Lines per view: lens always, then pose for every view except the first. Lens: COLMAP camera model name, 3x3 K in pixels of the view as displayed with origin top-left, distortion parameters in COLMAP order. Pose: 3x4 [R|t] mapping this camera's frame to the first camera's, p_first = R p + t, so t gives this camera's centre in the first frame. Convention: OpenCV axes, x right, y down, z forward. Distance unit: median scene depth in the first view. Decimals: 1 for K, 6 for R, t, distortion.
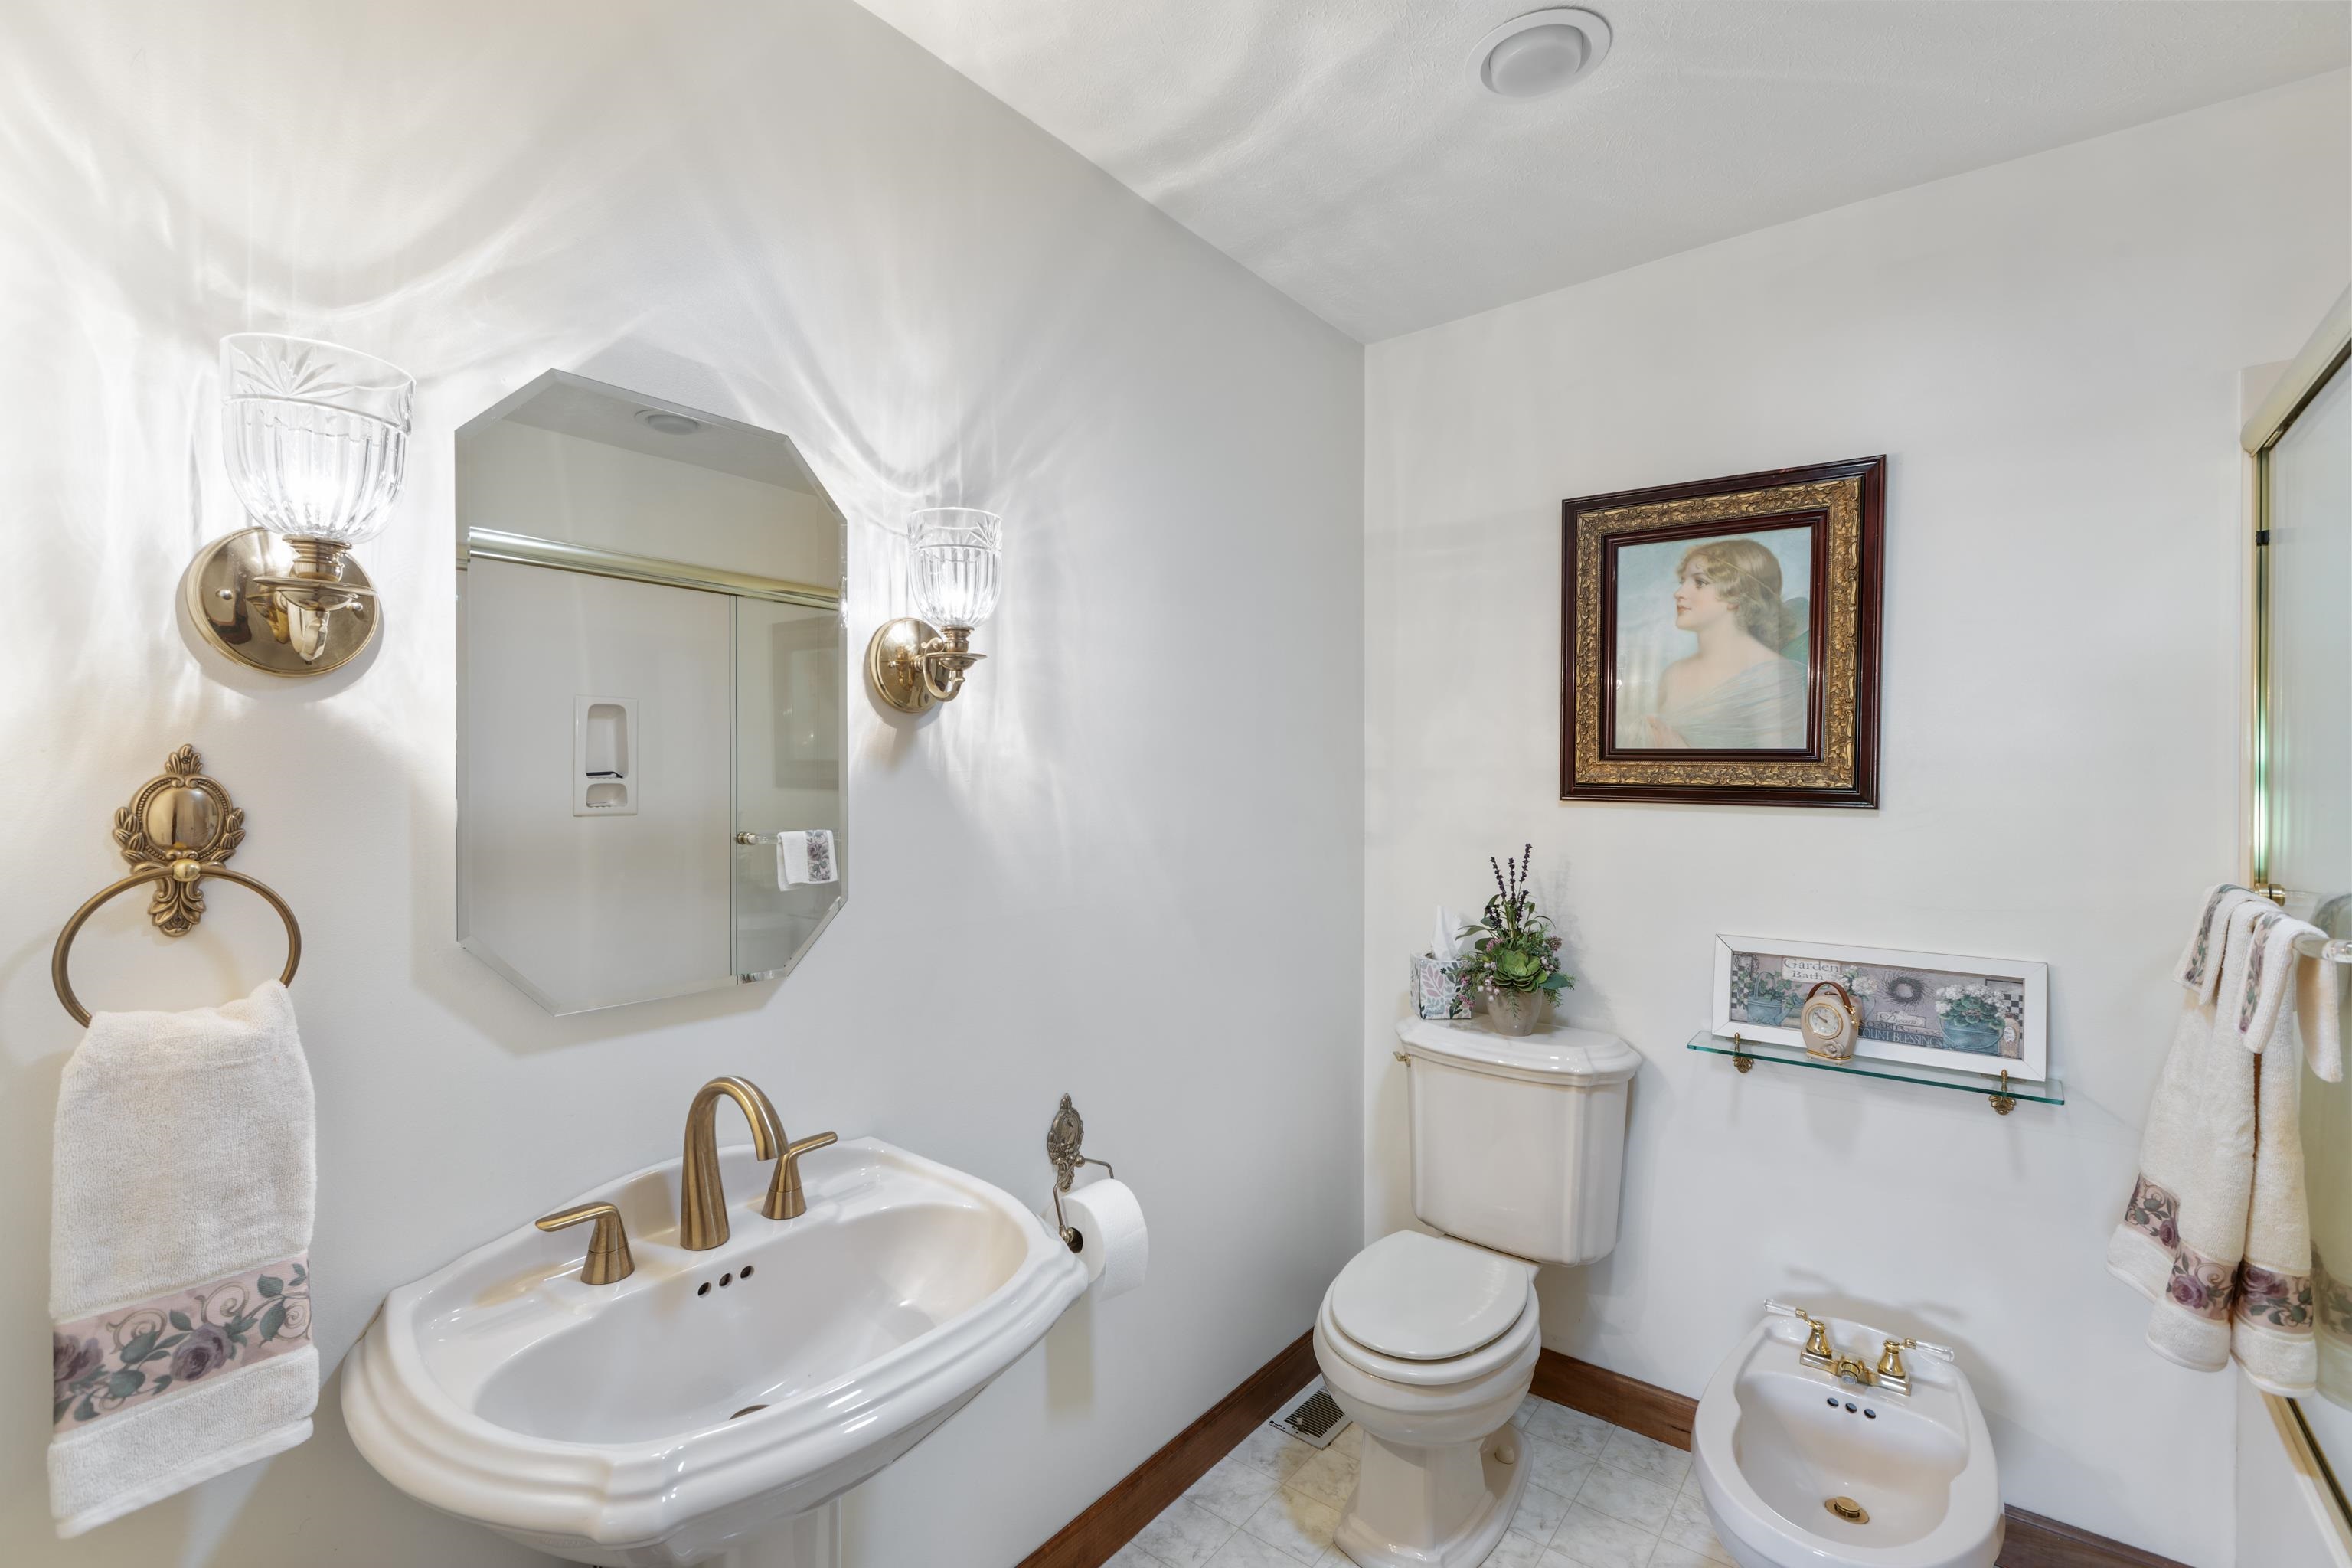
lens RADIAL K [[1045.6, 0, 1166.0], [0, 1045.6, 774.1], [0, 0, 1]] dist [0.002258, -0.001605]
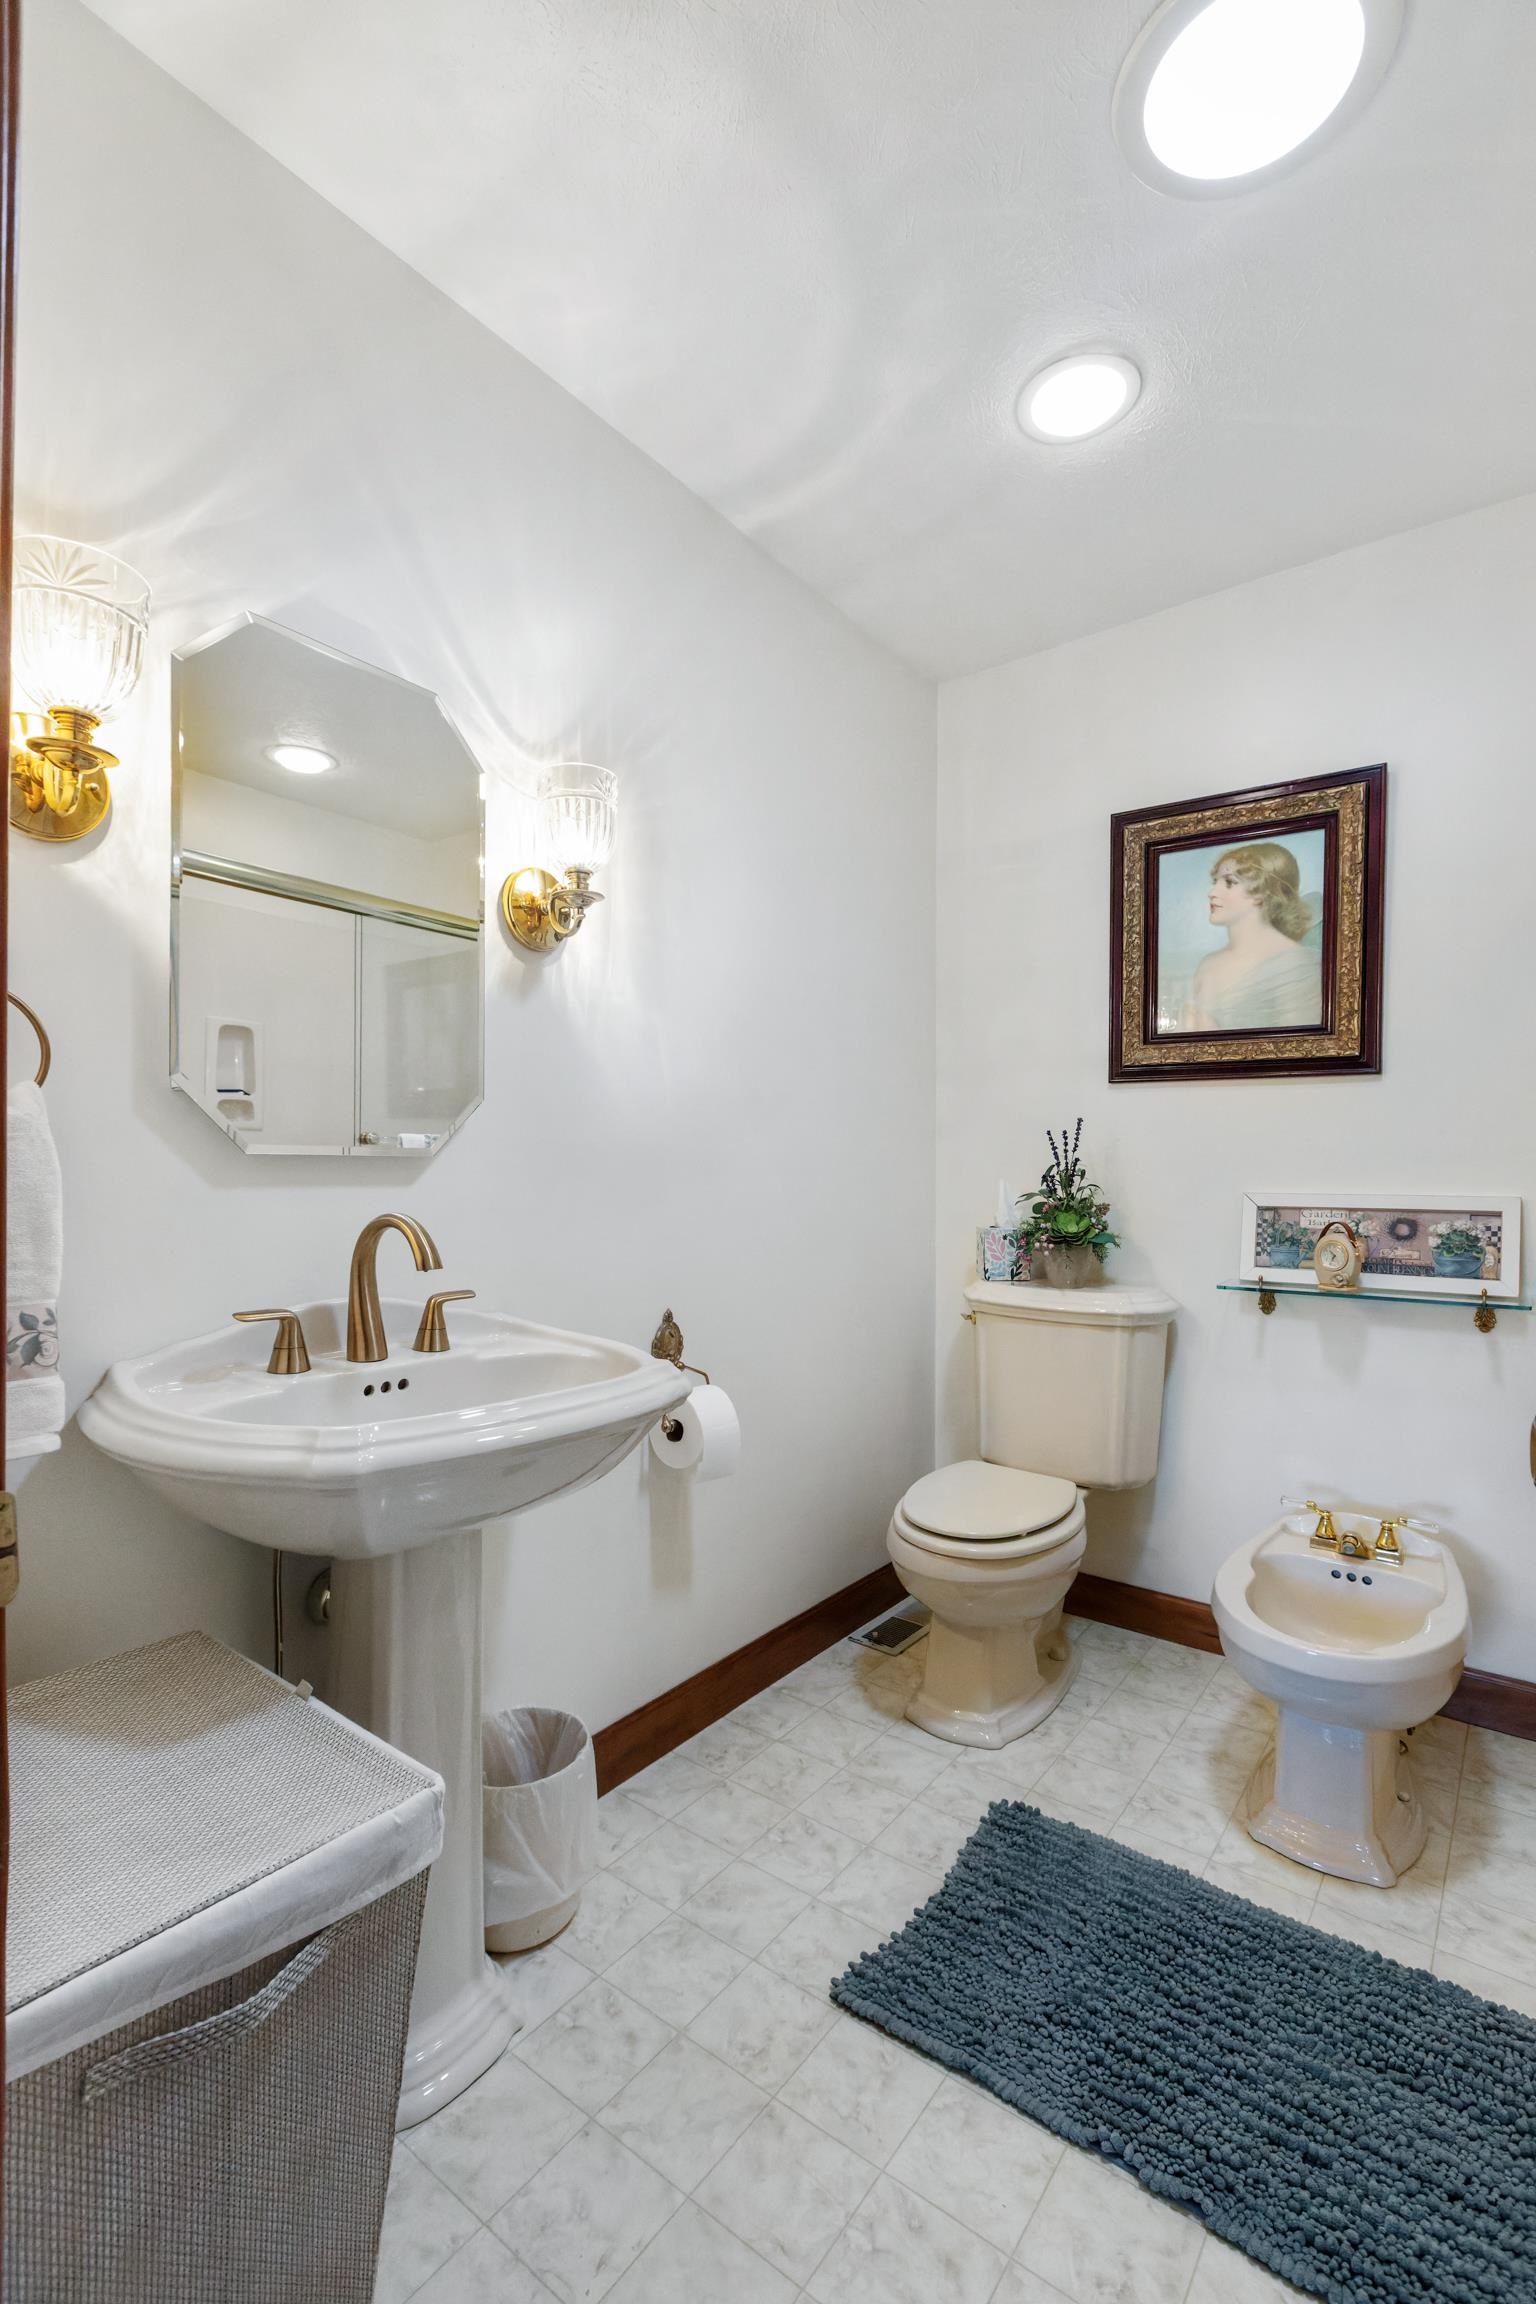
lens RADIAL K [[1024.3, 0, 776.0], [0, 1024.3, 1170.9], [0, 0, 1]] dist [0.002258, -0.001605]
pose [[0.999793, 0.003671, 0.020001, -0.001950], [-0.003528, 0.999968, -0.007146, 0.161294], [-0.020026, 0.007074, 0.999774, -0.112594]]
